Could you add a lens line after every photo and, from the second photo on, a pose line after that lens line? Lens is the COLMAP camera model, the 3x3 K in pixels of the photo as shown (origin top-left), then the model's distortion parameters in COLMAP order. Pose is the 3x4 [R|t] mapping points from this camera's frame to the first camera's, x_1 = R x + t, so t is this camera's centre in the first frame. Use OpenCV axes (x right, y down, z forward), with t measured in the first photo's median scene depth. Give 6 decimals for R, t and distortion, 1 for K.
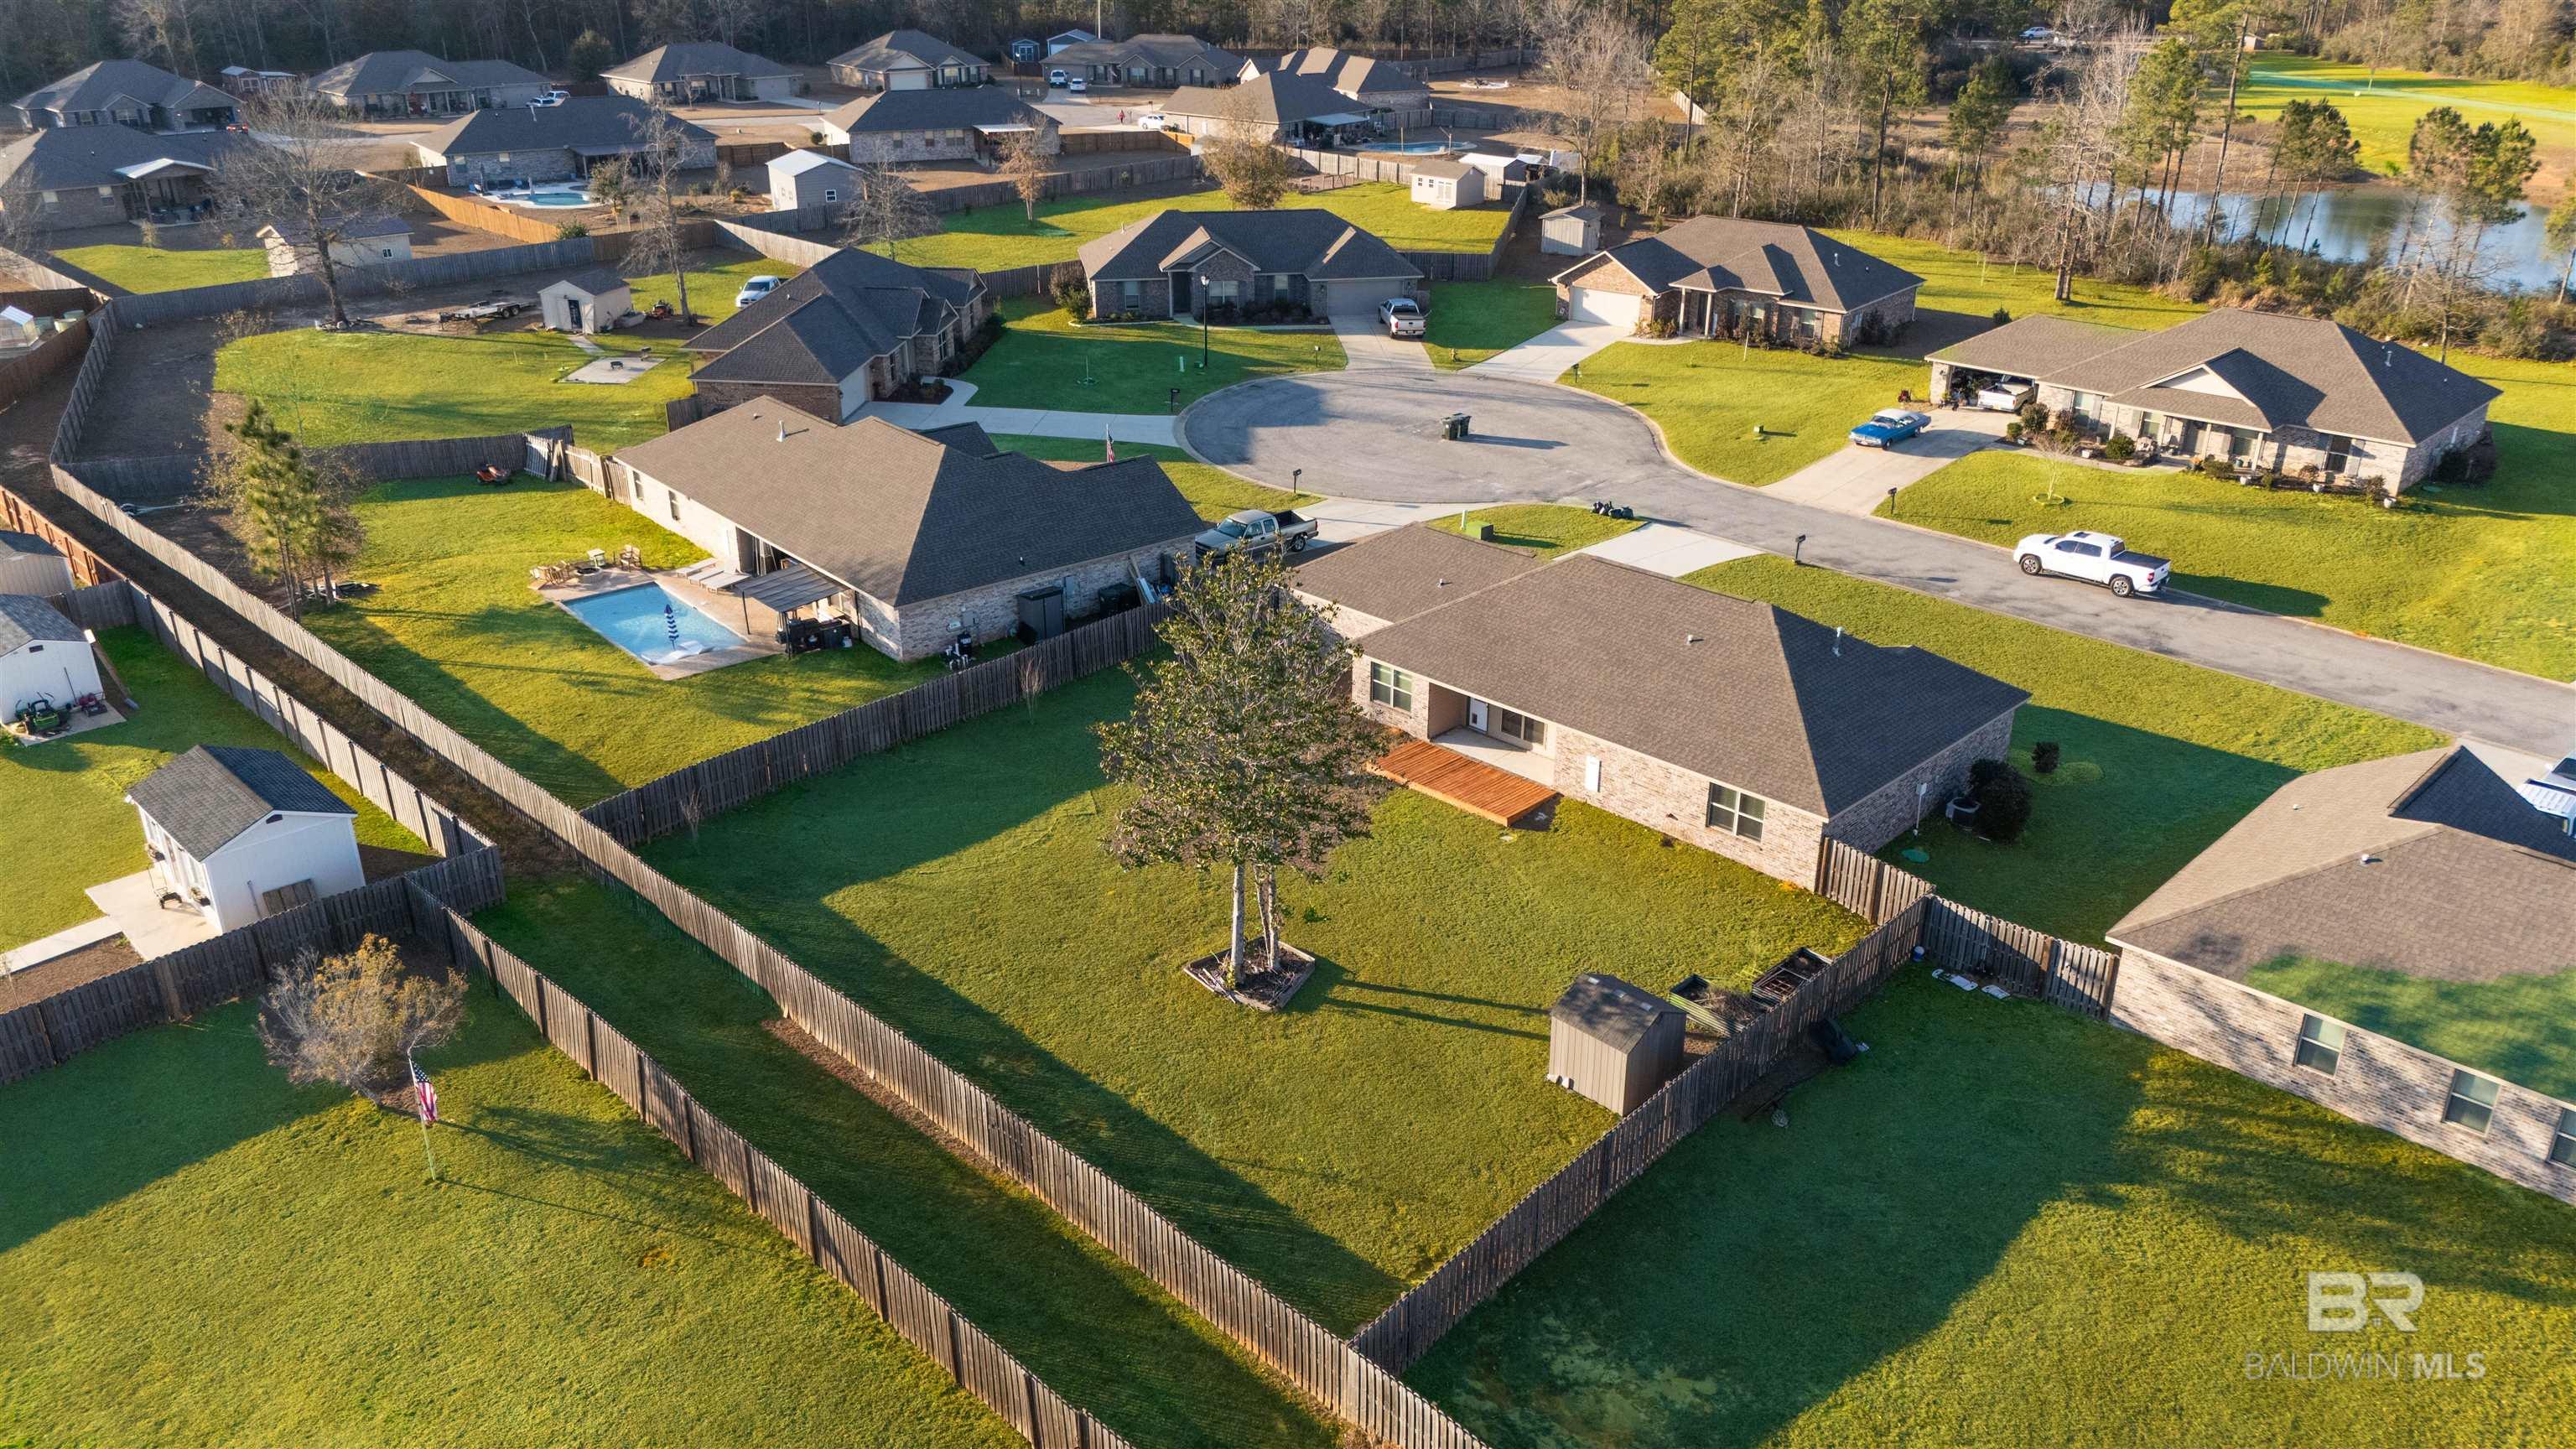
lens RADIAL K [[1879.7, 0, 1298.1], [0, 1879.7, 732.9], [0, 0, 1]] dist [0.060054, -0.045672]
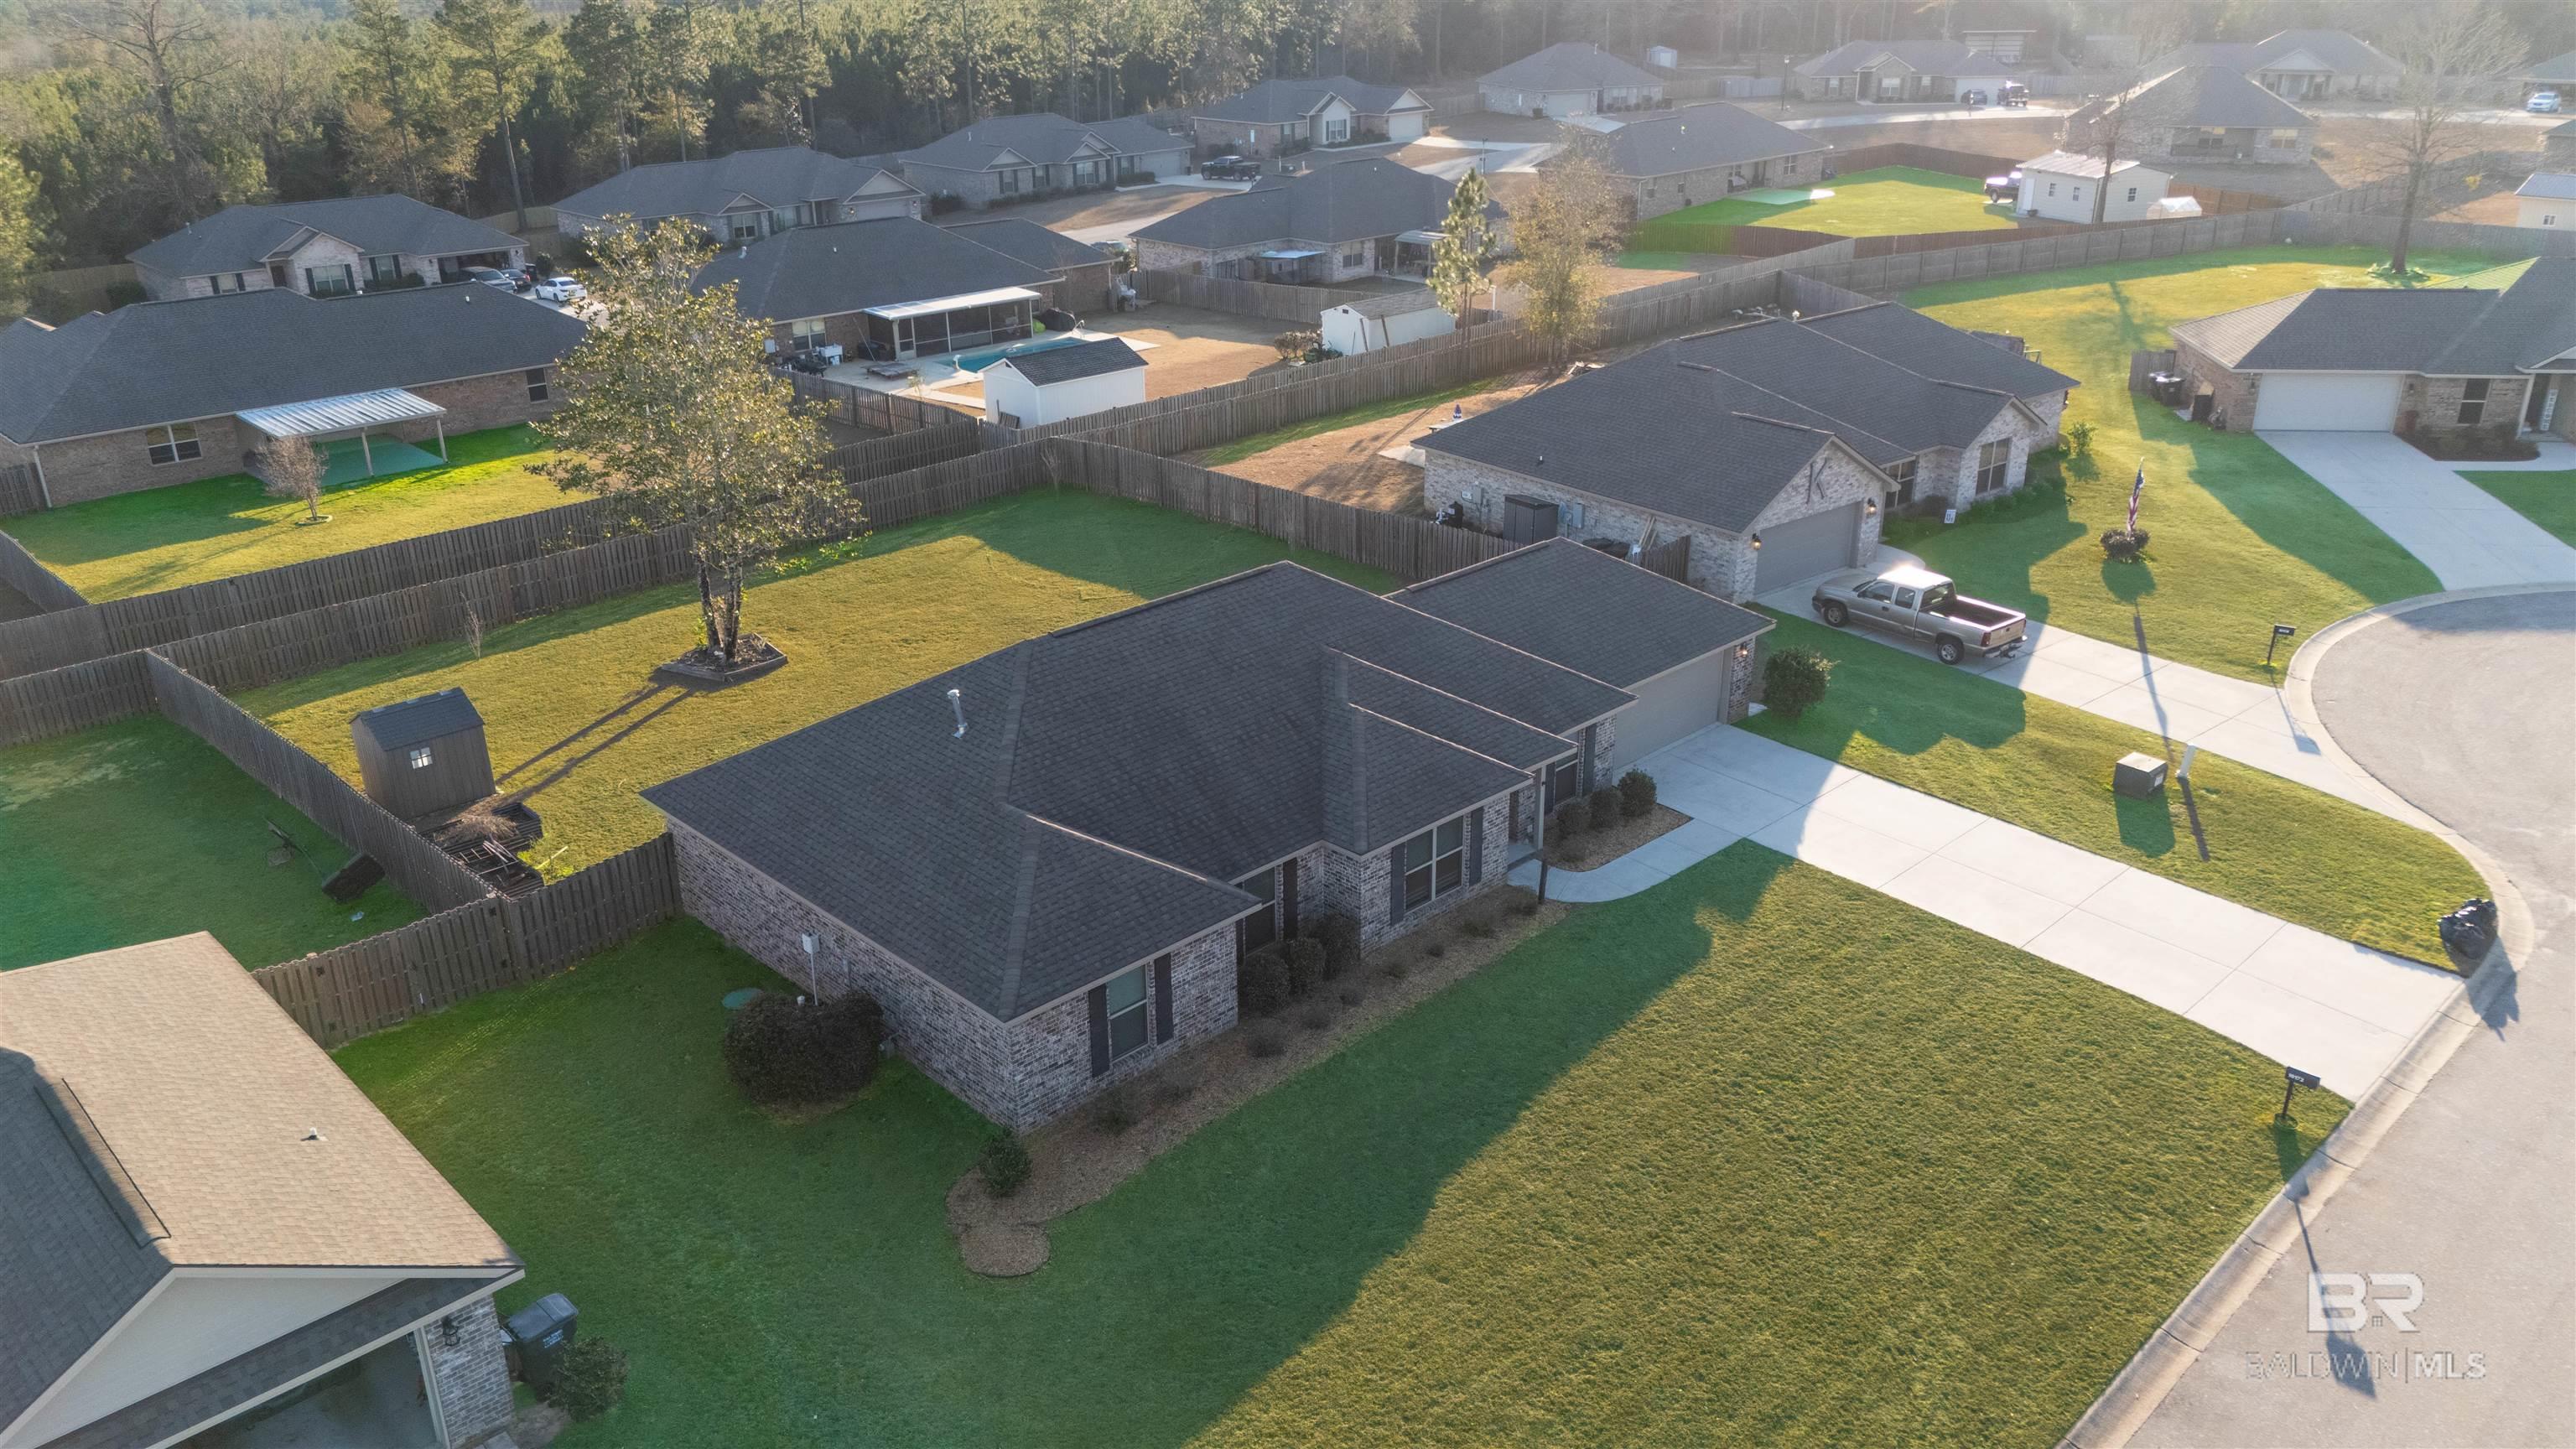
lens RADIAL K [[1879.7, 0, 1289.2], [0, 1879.7, 726.2], [0, 0, 1]] dist [0.060054, -0.045672]
pose [[-0.022304, 0.387533, -0.921586, 0.626002], [-0.401446, 0.840763, 0.363262, -0.229886], [0.915611, 0.378069, 0.136821, 0.743704]]
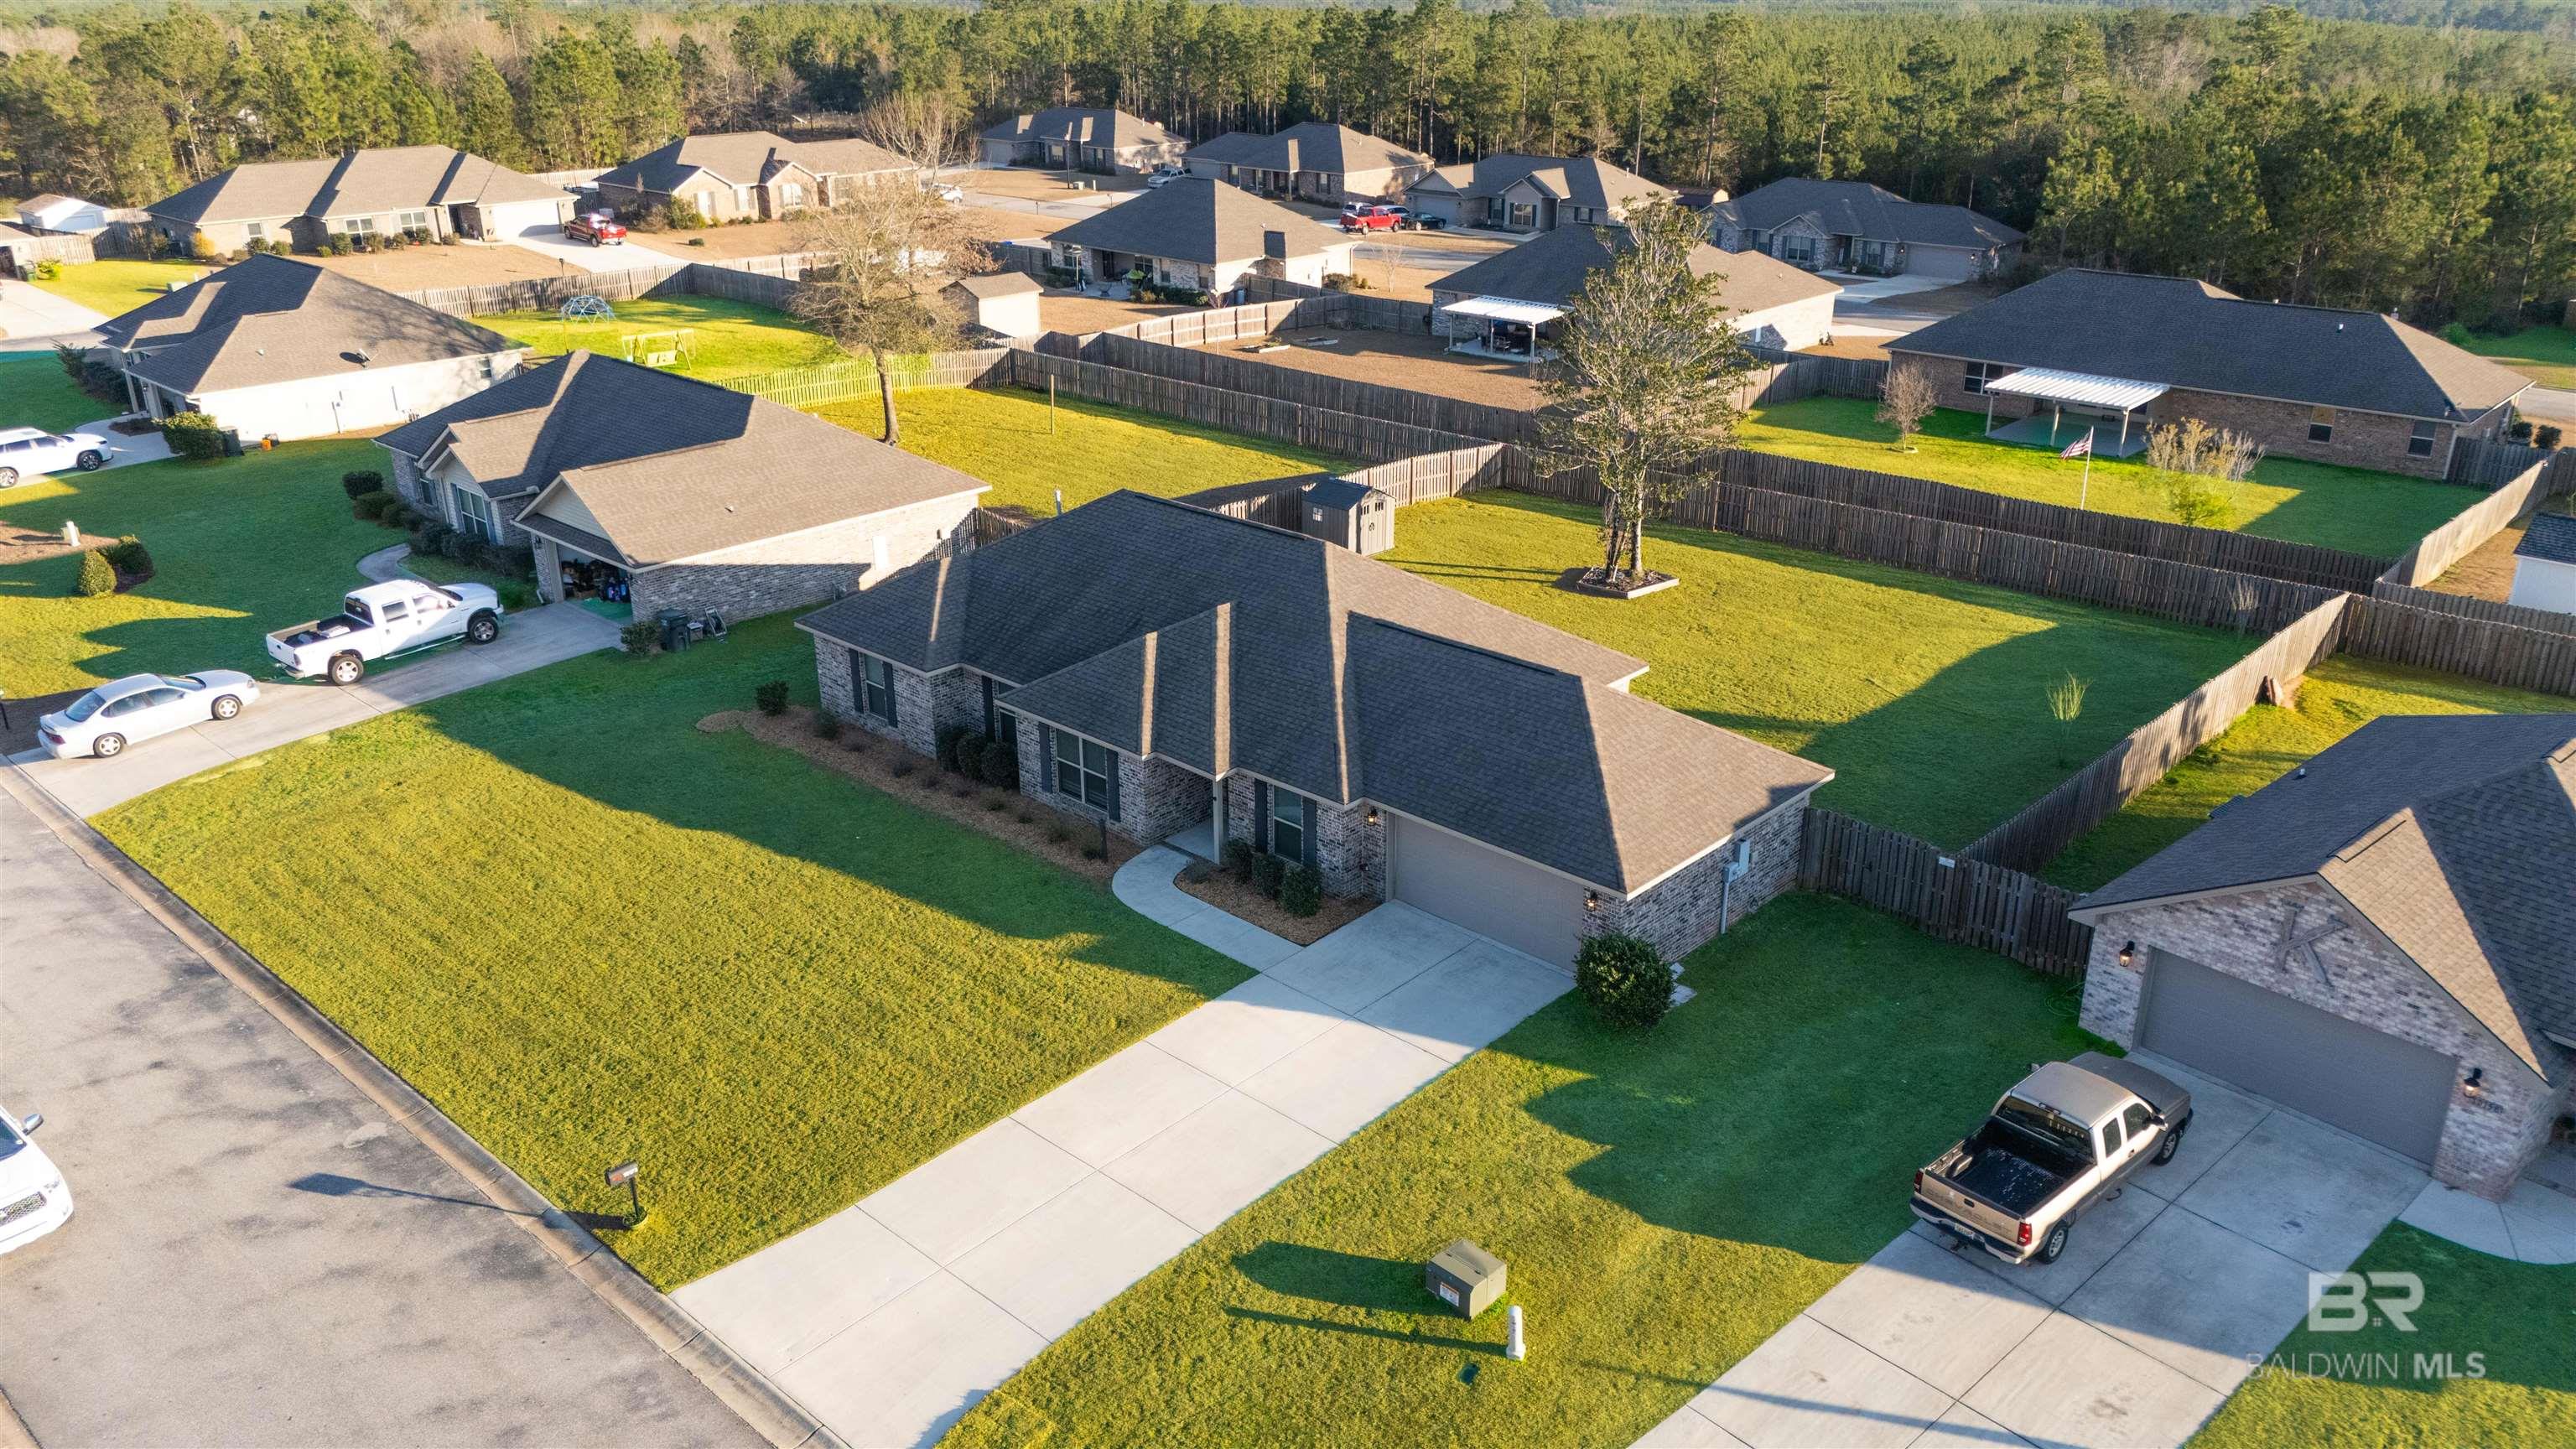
lens RADIAL K [[1879.7, 0, 1293.3], [0, 1879.7, 735.3], [0, 0, 1]] dist [0.060054, -0.045672]
pose [[-0.999662, 0.012476, -0.022829, 0.143894], [-0.007983, 0.688061, 0.725608, -0.450031], [0.024761, 0.725545, -0.687729, 1.232797]]
